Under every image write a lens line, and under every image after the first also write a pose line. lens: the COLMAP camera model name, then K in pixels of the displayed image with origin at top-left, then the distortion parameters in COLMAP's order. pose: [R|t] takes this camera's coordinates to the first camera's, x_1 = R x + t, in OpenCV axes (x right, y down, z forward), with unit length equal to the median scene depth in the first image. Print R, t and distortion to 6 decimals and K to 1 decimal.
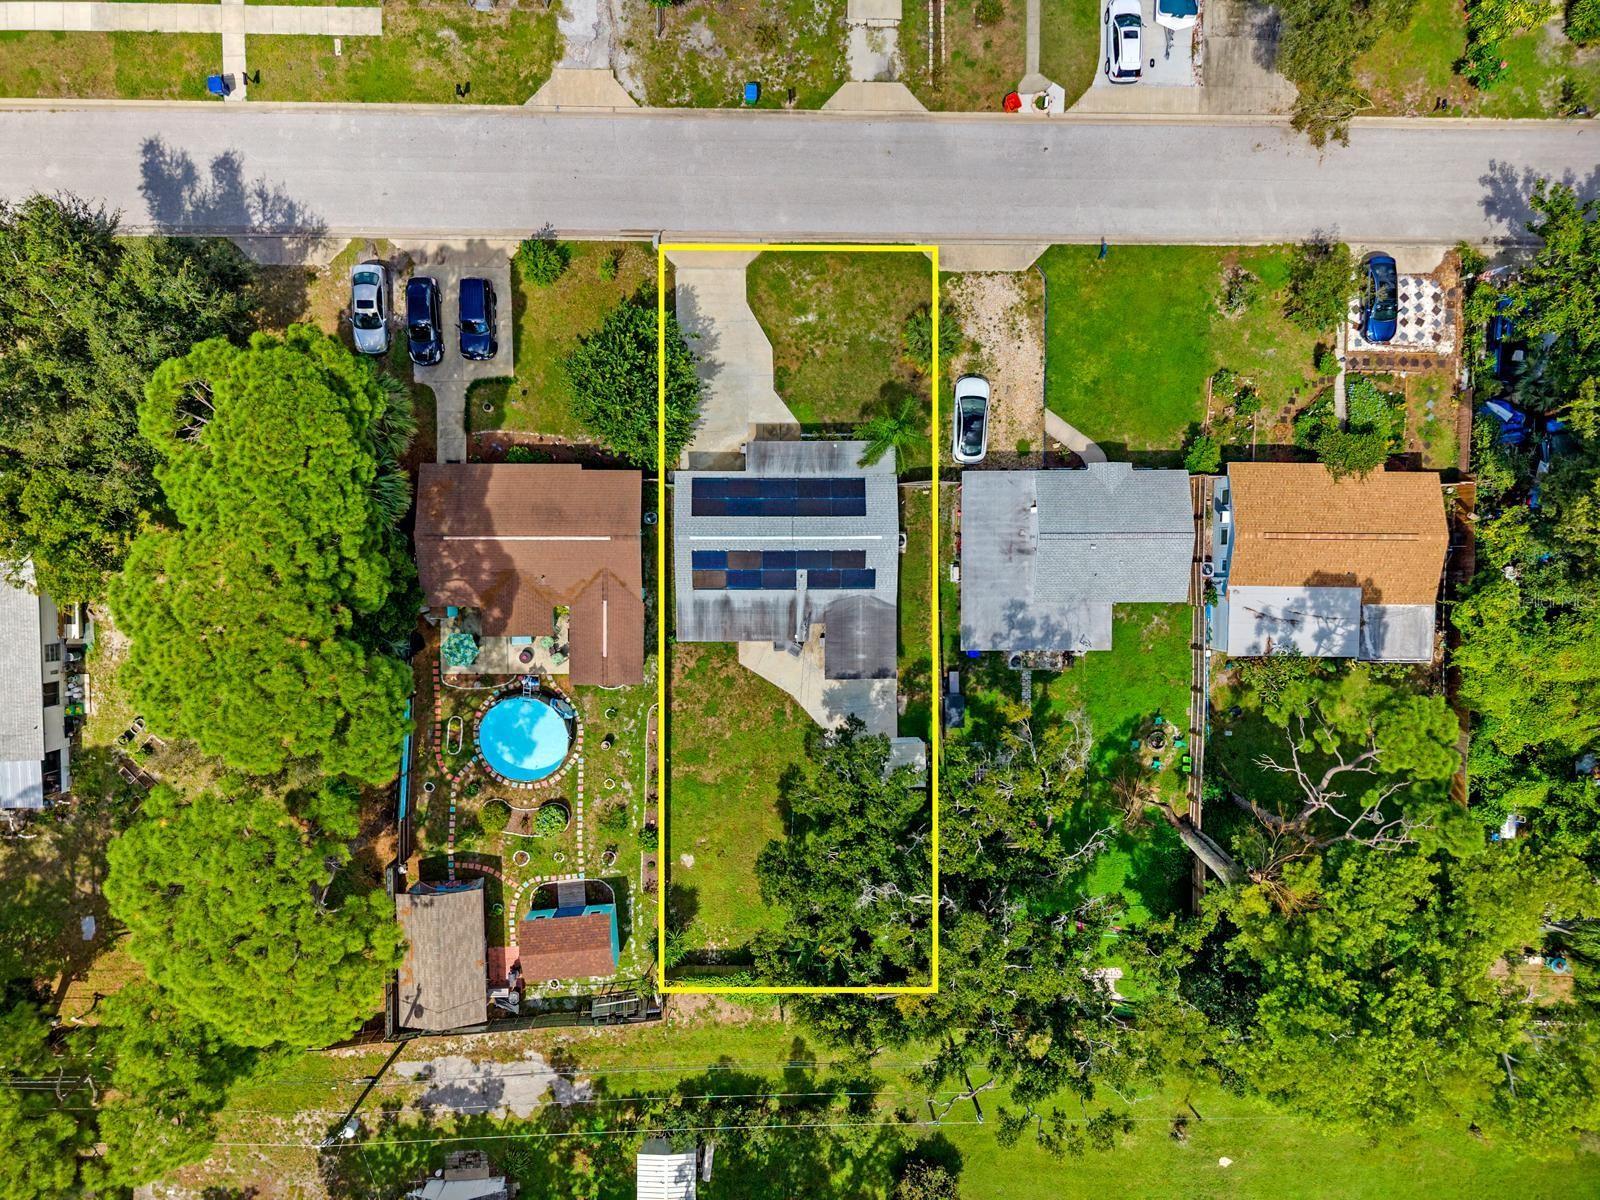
lens RADIAL K [[1107.8, 0, 761.4], [0, 1107.8, 599.7], [0, 0, 1]] dist [0.048557, -0.002755]
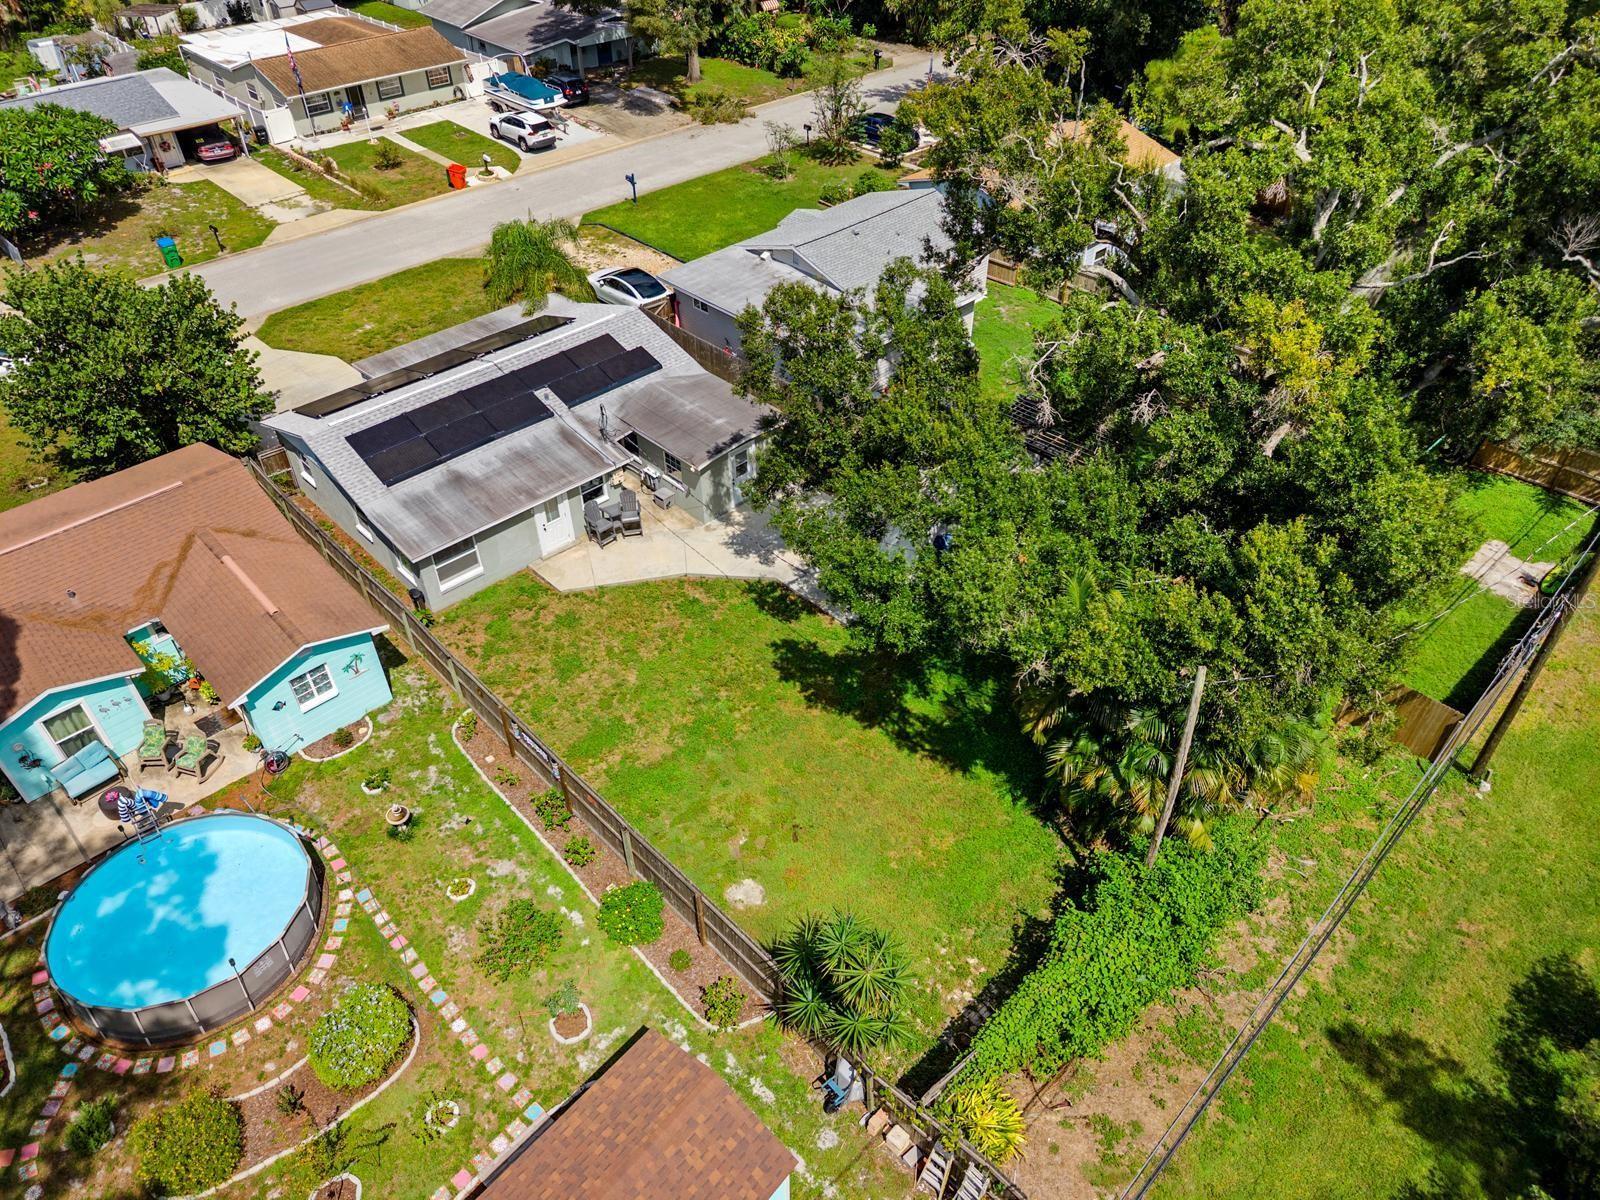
lens RADIAL K [[1099.5, 0, 800.0], [0, 1099.5, 600.0], [0, 0, 1]] dist [-0.005489, -0.004789]
pose [[0.719129, -0.465463, 0.515944, -0.204421], [0.694033, 0.444537, -0.566309, 0.422924], [0.034240, 0.765331, 0.642726, 0.691575]]
